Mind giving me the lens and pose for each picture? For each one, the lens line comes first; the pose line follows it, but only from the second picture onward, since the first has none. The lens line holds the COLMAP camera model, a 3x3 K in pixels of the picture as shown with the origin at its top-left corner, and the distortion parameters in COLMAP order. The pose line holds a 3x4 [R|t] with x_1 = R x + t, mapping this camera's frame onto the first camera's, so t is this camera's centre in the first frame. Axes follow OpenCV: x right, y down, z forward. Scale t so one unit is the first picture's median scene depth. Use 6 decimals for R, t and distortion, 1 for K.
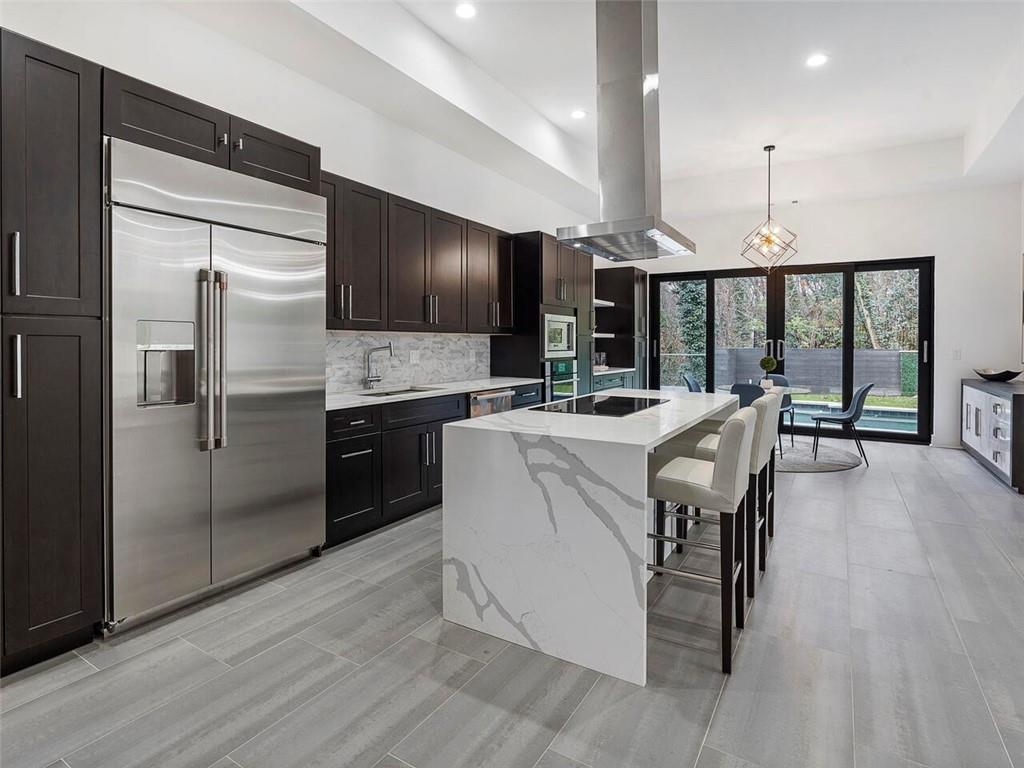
lens RADIAL K [[541.8, 0, 520.2], [0, 541.8, 360.3], [0, 0, 1]] dist [-0.002442, -0.000550]
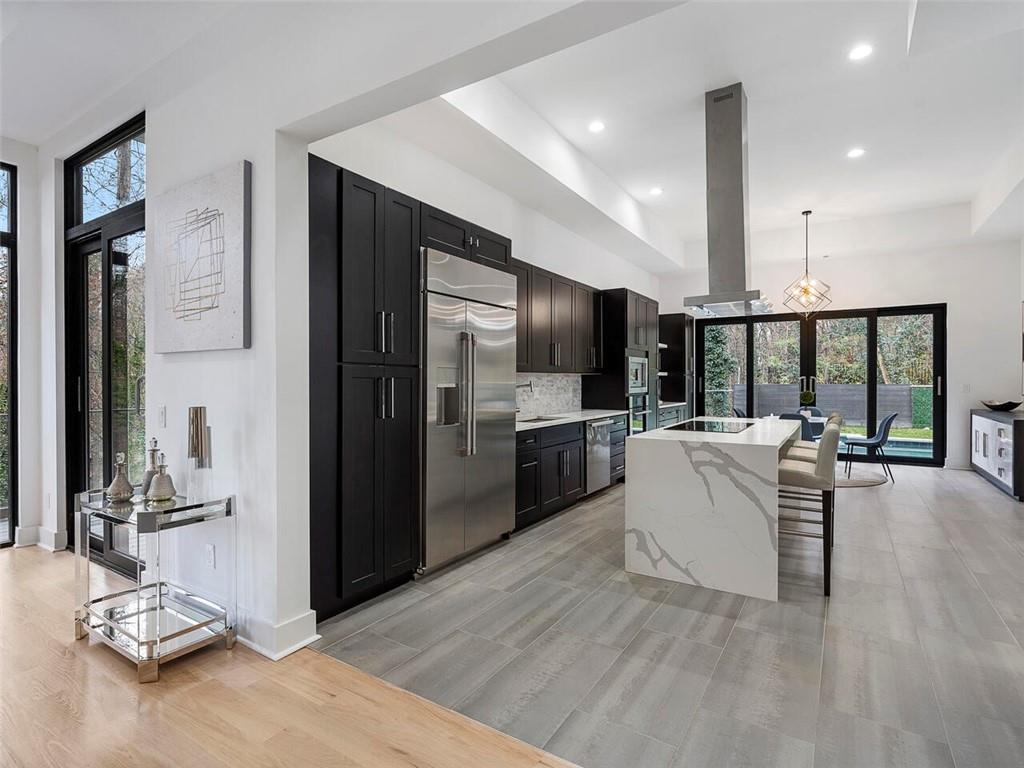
lens RADIAL K [[548.8, 0, 533.7], [0, 548.8, 389.3], [0, 0, 1]] dist [0.002217, 0.001760]
pose [[0.999839, -0.005458, 0.017111, -0.292350], [0.005705, 0.999880, -0.014409, 0.005586], [-0.017030, 0.014505, 0.999750, -0.340900]]
